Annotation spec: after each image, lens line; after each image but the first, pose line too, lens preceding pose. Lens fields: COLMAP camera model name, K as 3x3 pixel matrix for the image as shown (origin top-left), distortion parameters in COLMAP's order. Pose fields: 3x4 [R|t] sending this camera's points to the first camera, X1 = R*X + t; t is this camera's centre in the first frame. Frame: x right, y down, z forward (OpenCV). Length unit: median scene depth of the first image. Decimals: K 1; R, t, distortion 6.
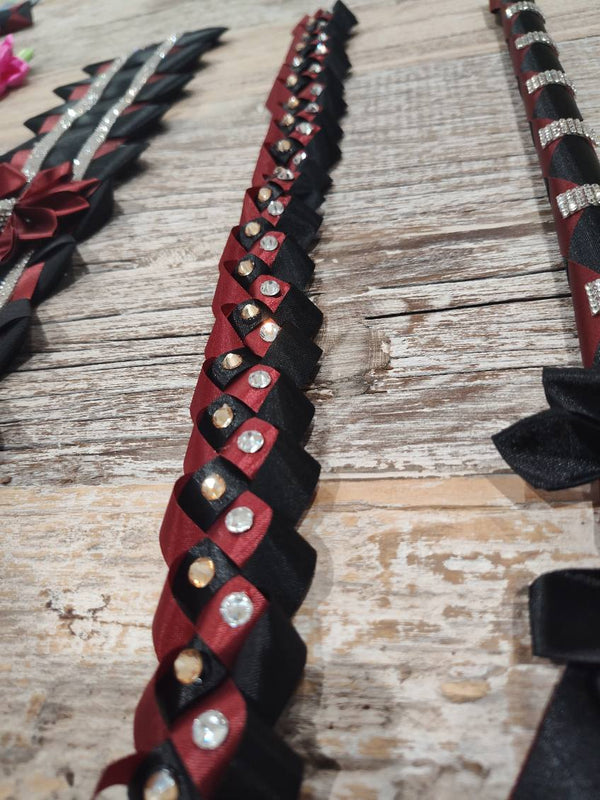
lens RADIAL K [[570.9, 0, 300.9], [0, 570.9, 399.2], [0, 0, 1]] dist [-0.013248, -0.003020]
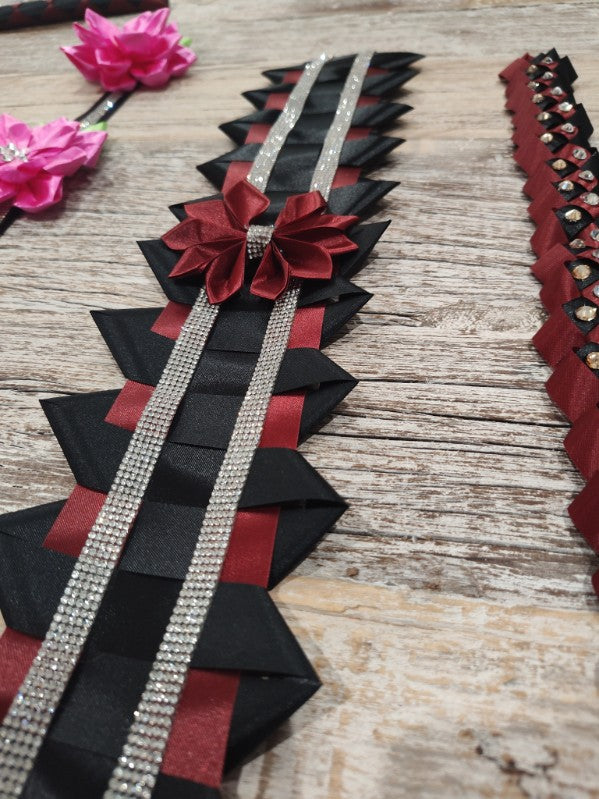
lens RADIAL K [[570.2, 0, 298.4], [0, 570.2, 399.0], [0, 0, 1]] dist [-0.013248, -0.003020]
pose [[0.990457, 0.131734, 0.040501, -0.625638], [-0.131859, 0.991268, 0.000405, -0.108306], [-0.040094, -0.005741, 0.999179, 0.101636]]
